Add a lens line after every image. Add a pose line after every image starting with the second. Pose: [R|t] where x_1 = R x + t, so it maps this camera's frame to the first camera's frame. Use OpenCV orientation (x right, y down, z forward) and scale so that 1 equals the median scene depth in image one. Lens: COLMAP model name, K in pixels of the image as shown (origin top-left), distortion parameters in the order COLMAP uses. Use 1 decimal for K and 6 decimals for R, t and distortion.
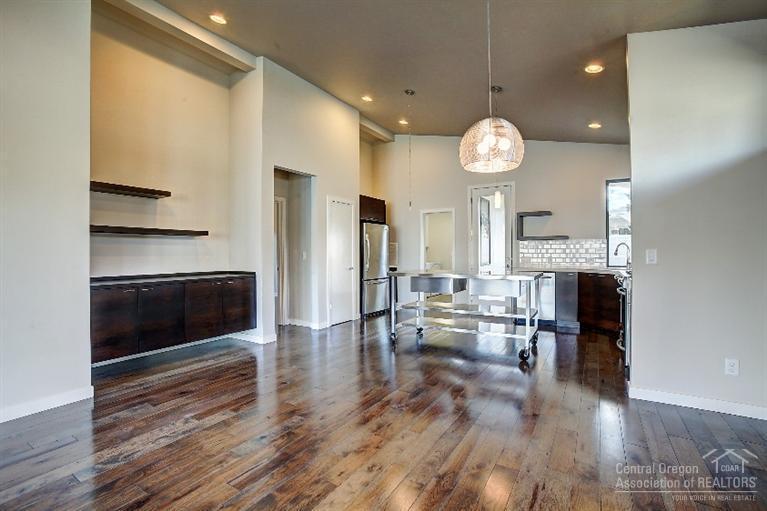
lens RADIAL K [[351.7, 0, 383.5], [0, 351.7, 255.5], [0, 0, 1]] dist [-0.003027, -0.000294]
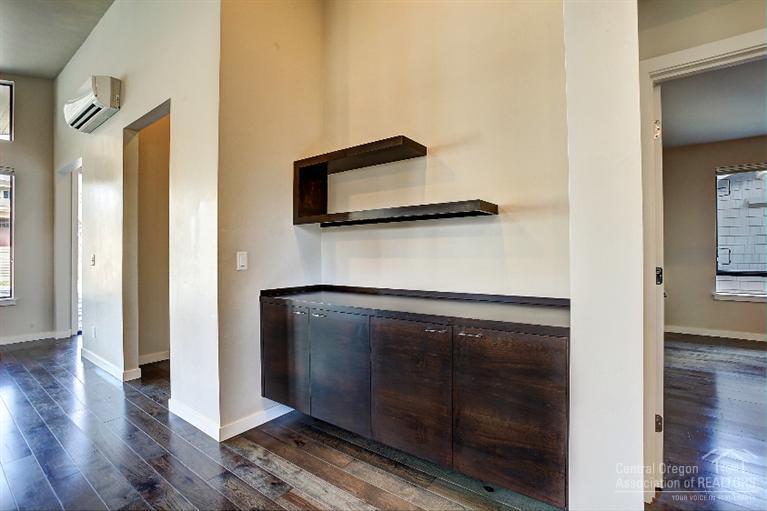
lens RADIAL K [[351.7, 0, 383.5], [0, 351.7, 255.5], [0, 0, 1]] dist [-0.003027, -0.000294]
pose [[-0.108627, -0.001129, -0.994082, -0.080982], [-0.008923, 0.999960, -0.000161, -0.001514], [0.994043, 0.008853, -0.108633, 1.025233]]
